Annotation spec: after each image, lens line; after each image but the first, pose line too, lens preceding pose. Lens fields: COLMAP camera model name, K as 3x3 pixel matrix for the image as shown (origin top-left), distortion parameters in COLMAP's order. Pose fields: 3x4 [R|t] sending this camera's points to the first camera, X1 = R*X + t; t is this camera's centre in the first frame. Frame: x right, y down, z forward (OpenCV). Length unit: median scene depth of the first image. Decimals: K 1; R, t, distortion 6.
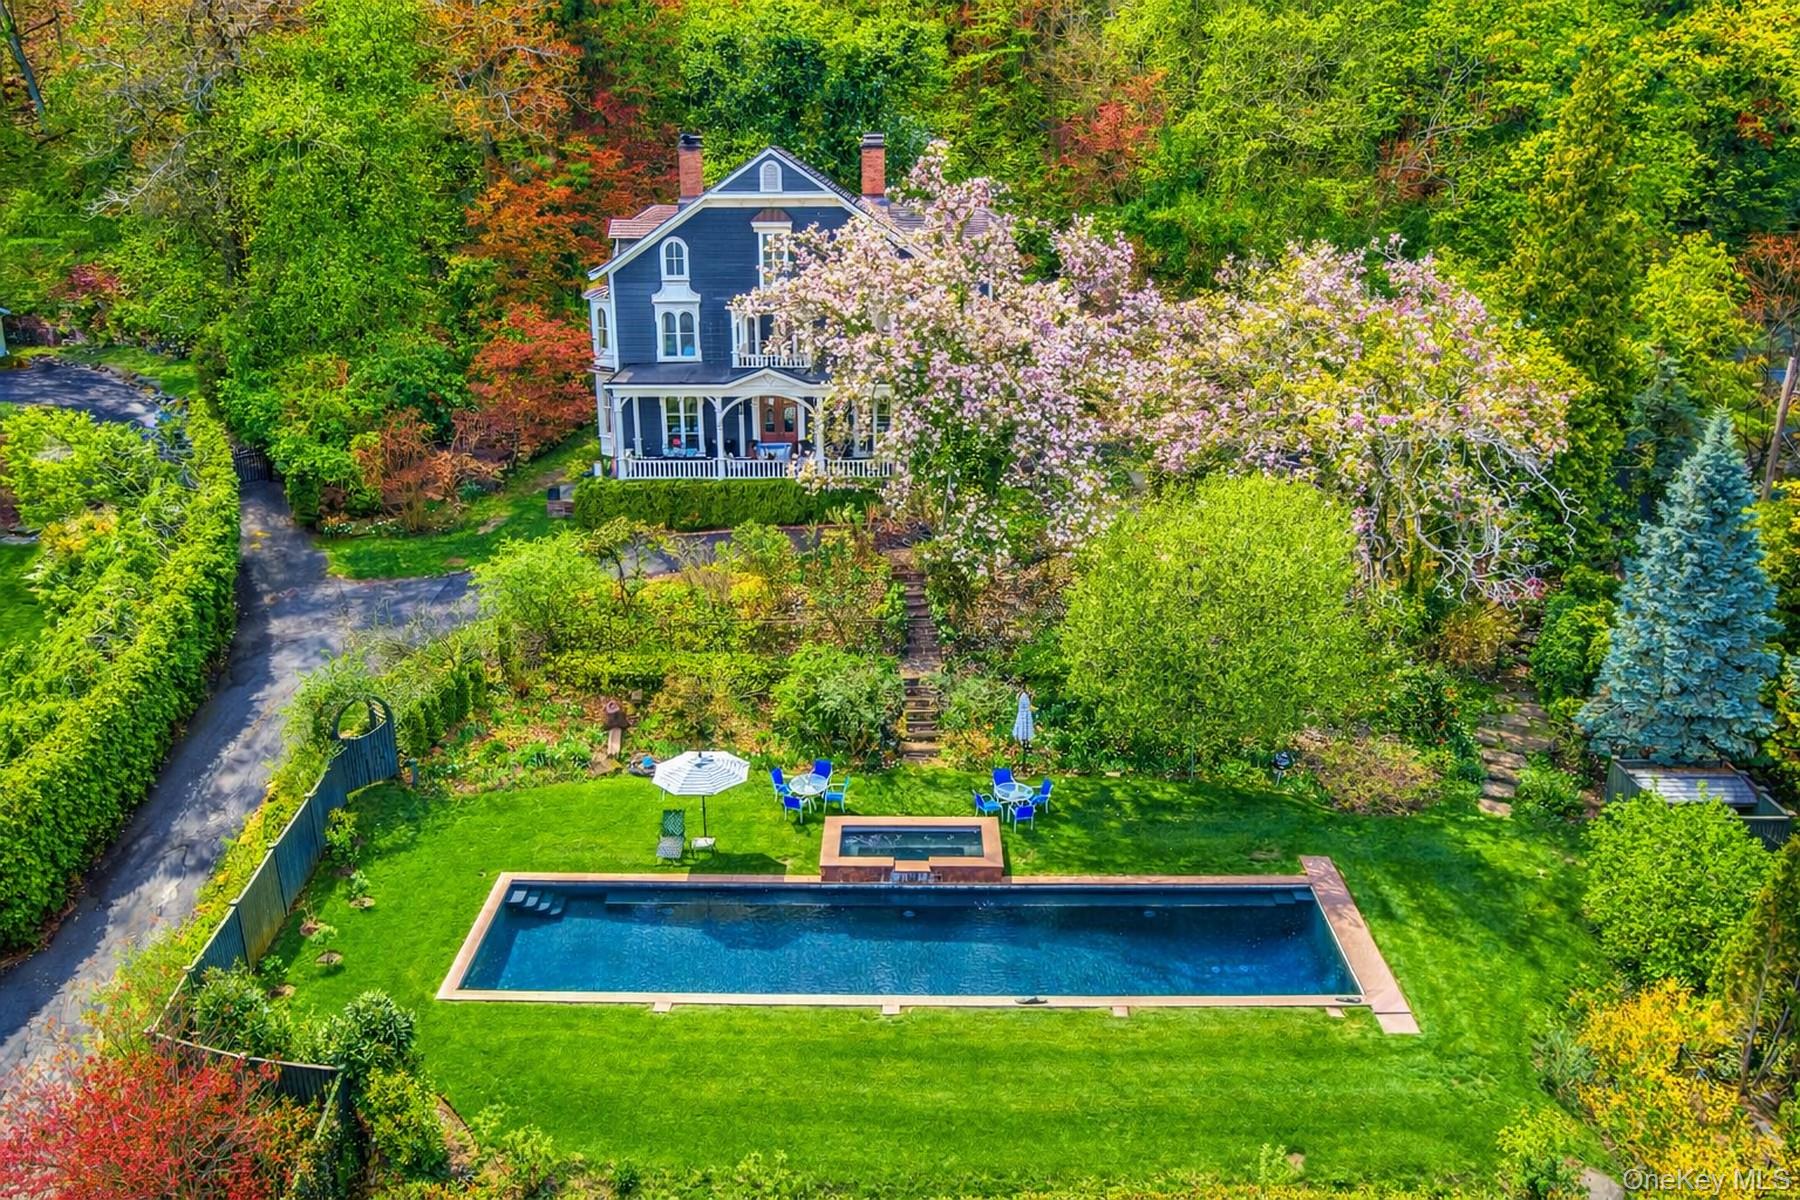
lens RADIAL K [[1462.2, 0, 901.1], [0, 1462.2, 593.8], [0, 0, 1]] dist [-0.074593, -0.013406]
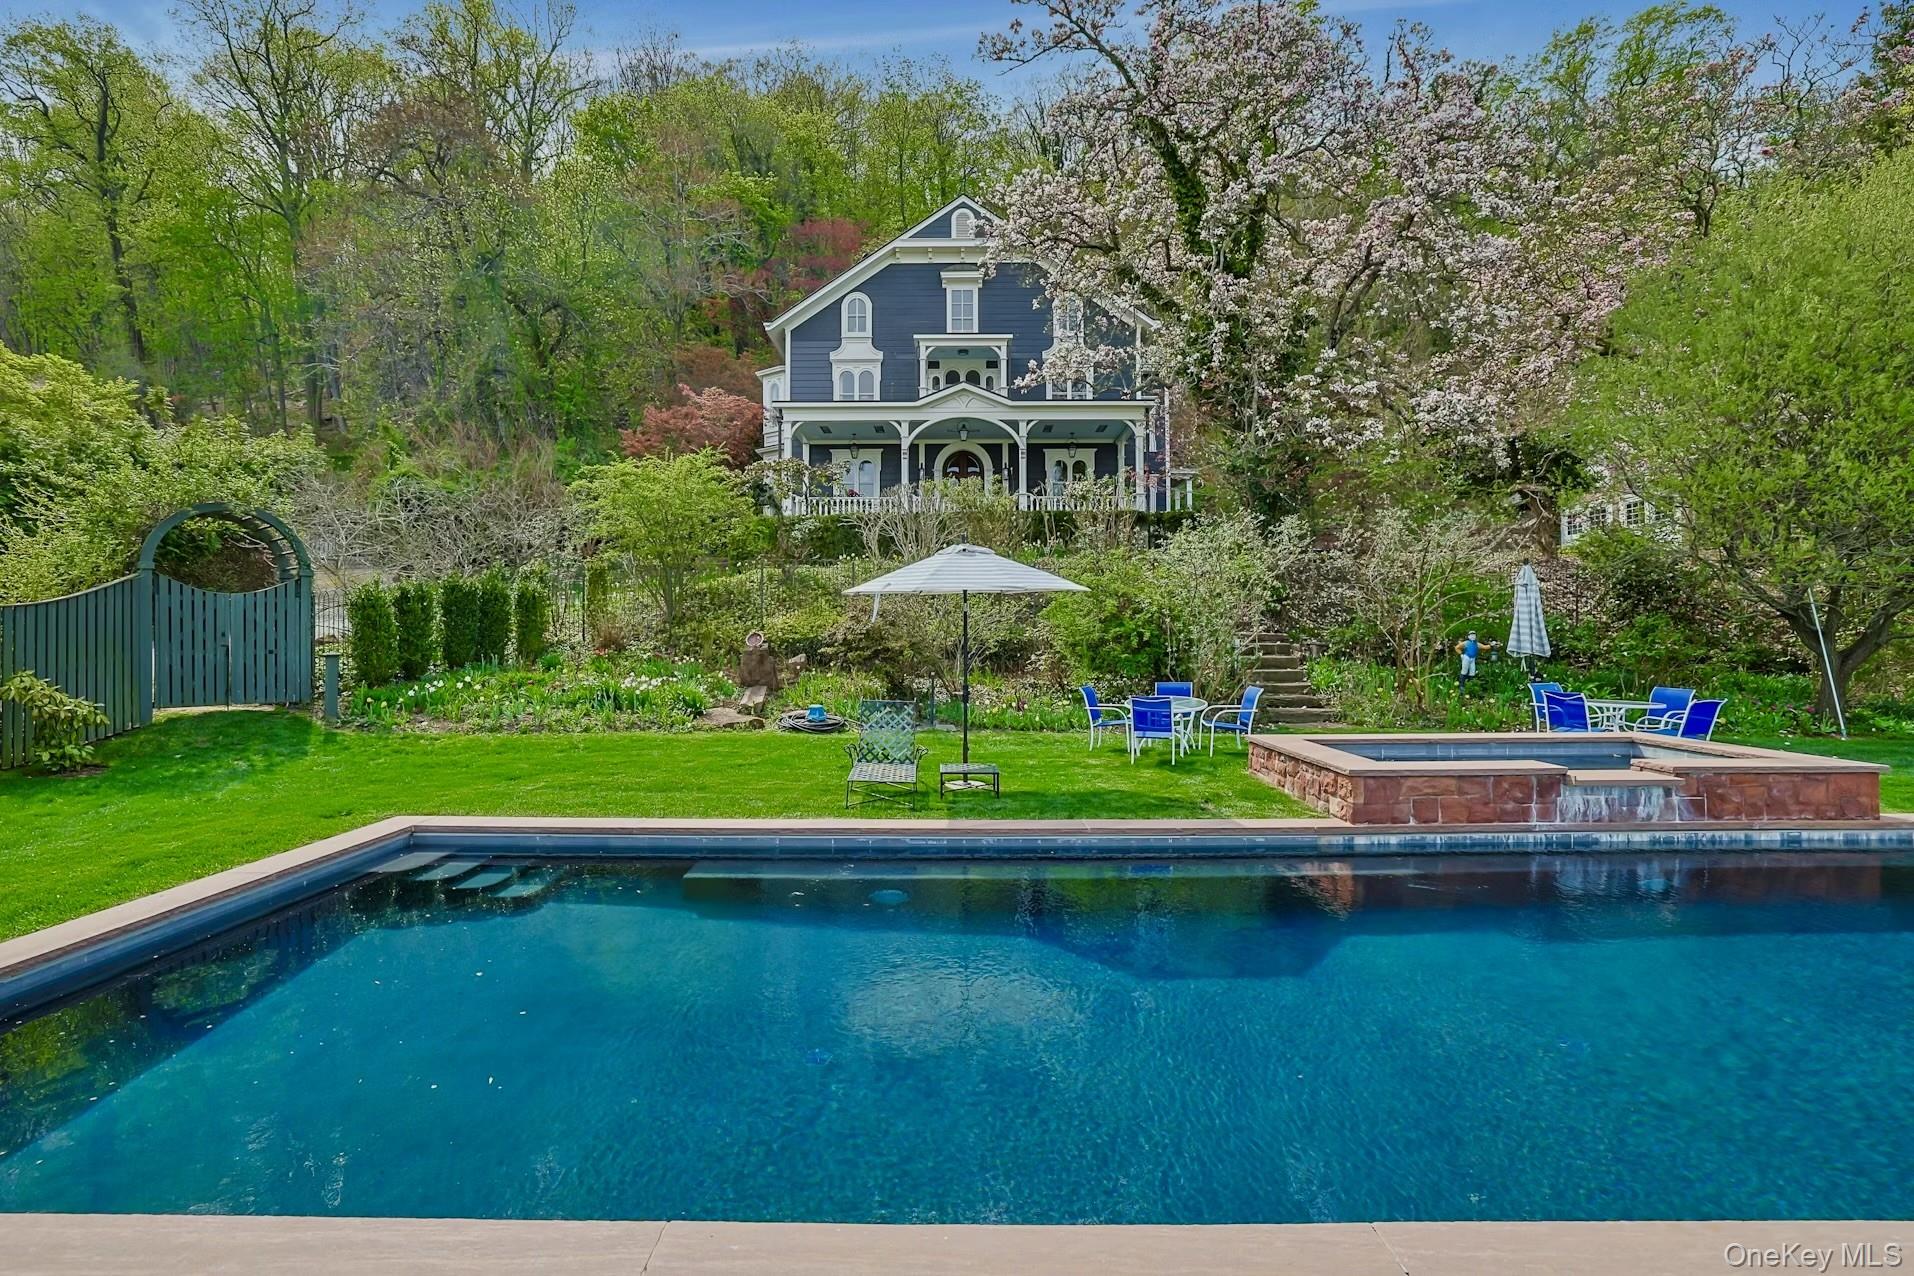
lens RADIAL K [[871.6, 0, 930.9], [0, 871.6, 634.0], [0, 0, 1]] dist [-0.018507, -0.000045]
pose [[0.999853, 0.004523, -0.016543, -0.100079], [-0.009657, 0.945624, -0.325120, 0.152912], [0.014173, 0.325232, 0.945528, 0.549051]]
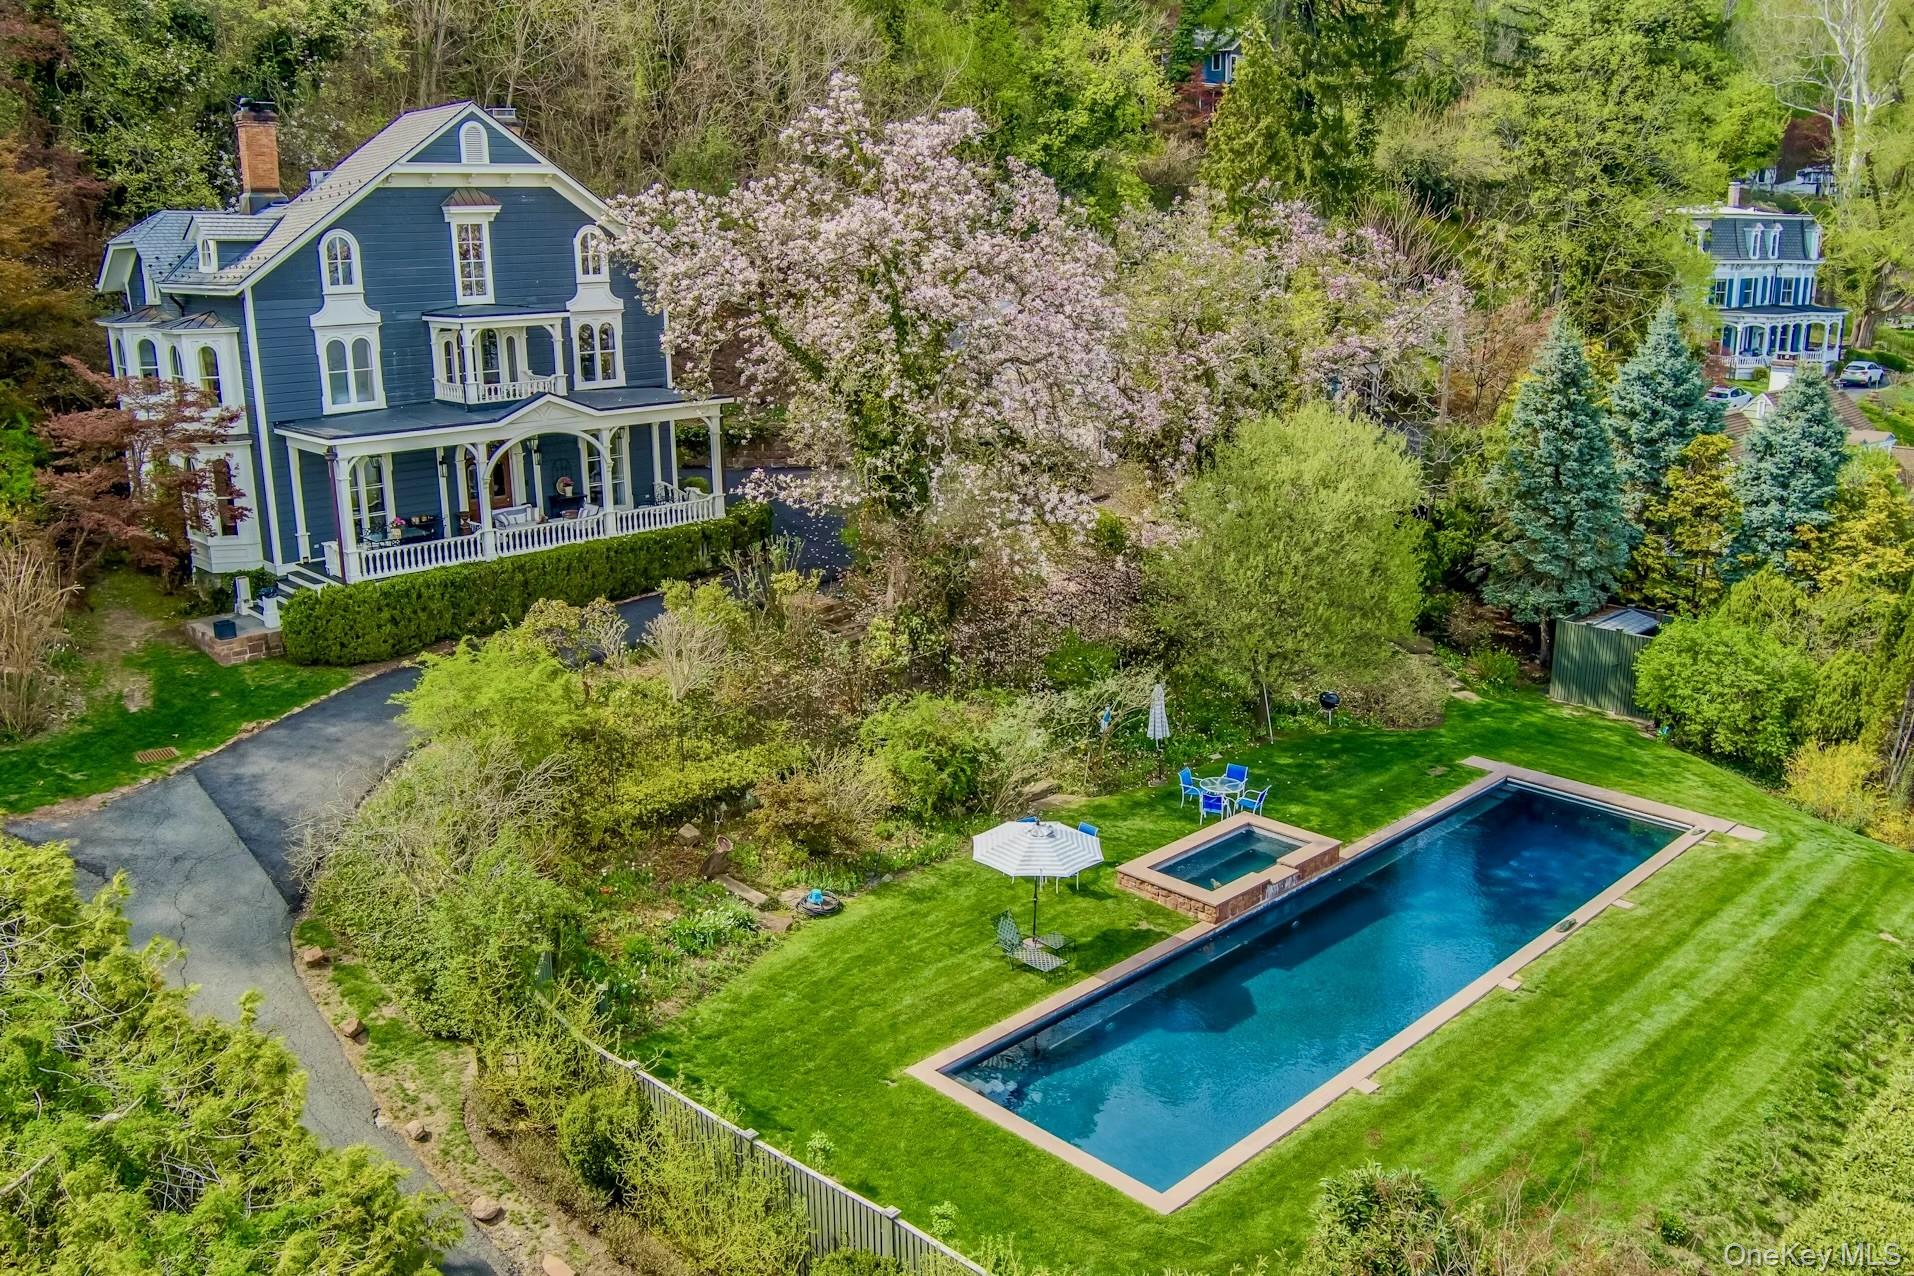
lens RADIAL K [[1554.8, 0, 956.4], [0, 1554.8, 622.7], [0, 0, 1]] dist [-0.074593, -0.013406]
pose [[0.709707, -0.180713, 0.680925, -0.486376], [0.231998, 0.972579, 0.016312, -0.008066], [-0.665202, 0.146396, 0.732171, 0.307916]]
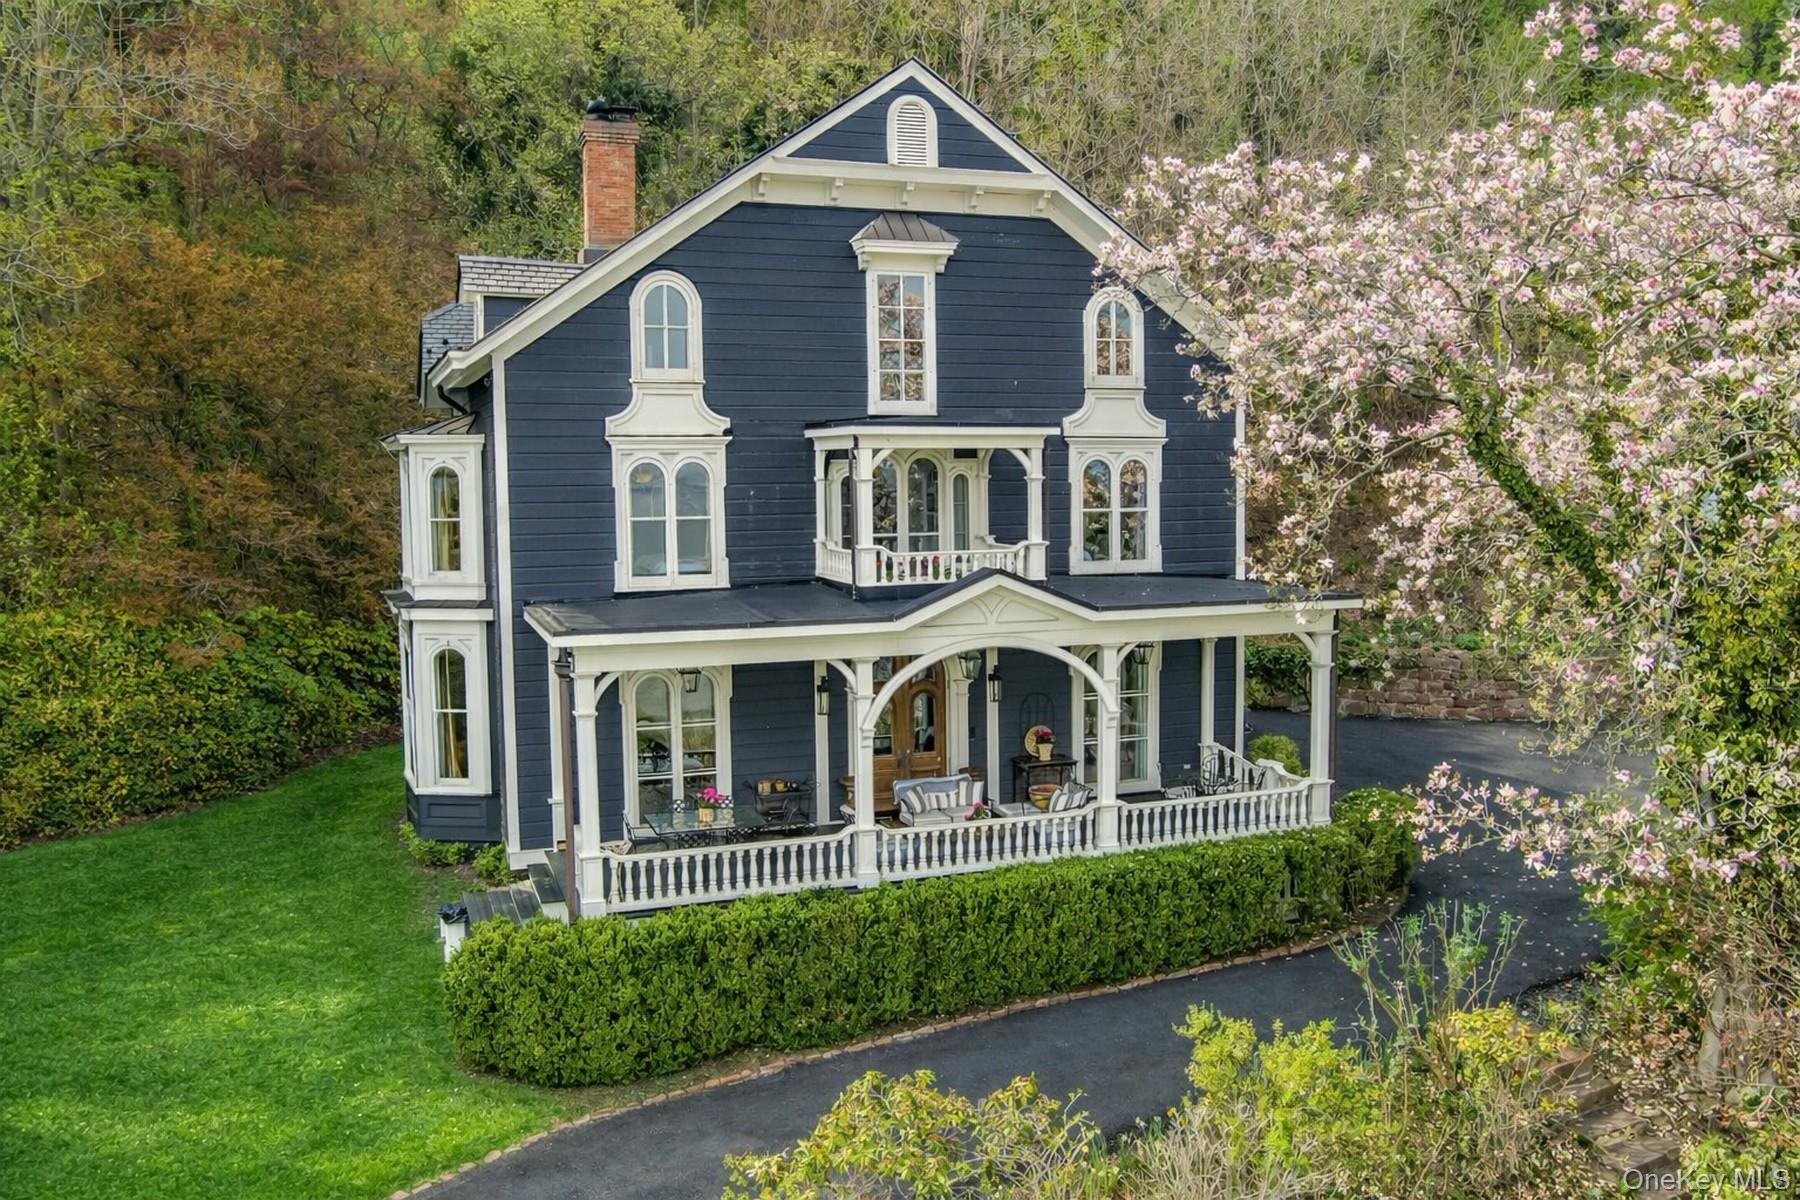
lens RADIAL K [[1462.2, 0, 896.5], [0, 1462.2, 591.0], [0, 0, 1]] dist [-0.074593, -0.013406]
pose [[0.932794, -0.039371, 0.358253, -0.248084], [0.122570, 0.969421, -0.212602, -0.071914], [-0.338928, 0.242224, 0.909096, 0.655838]]
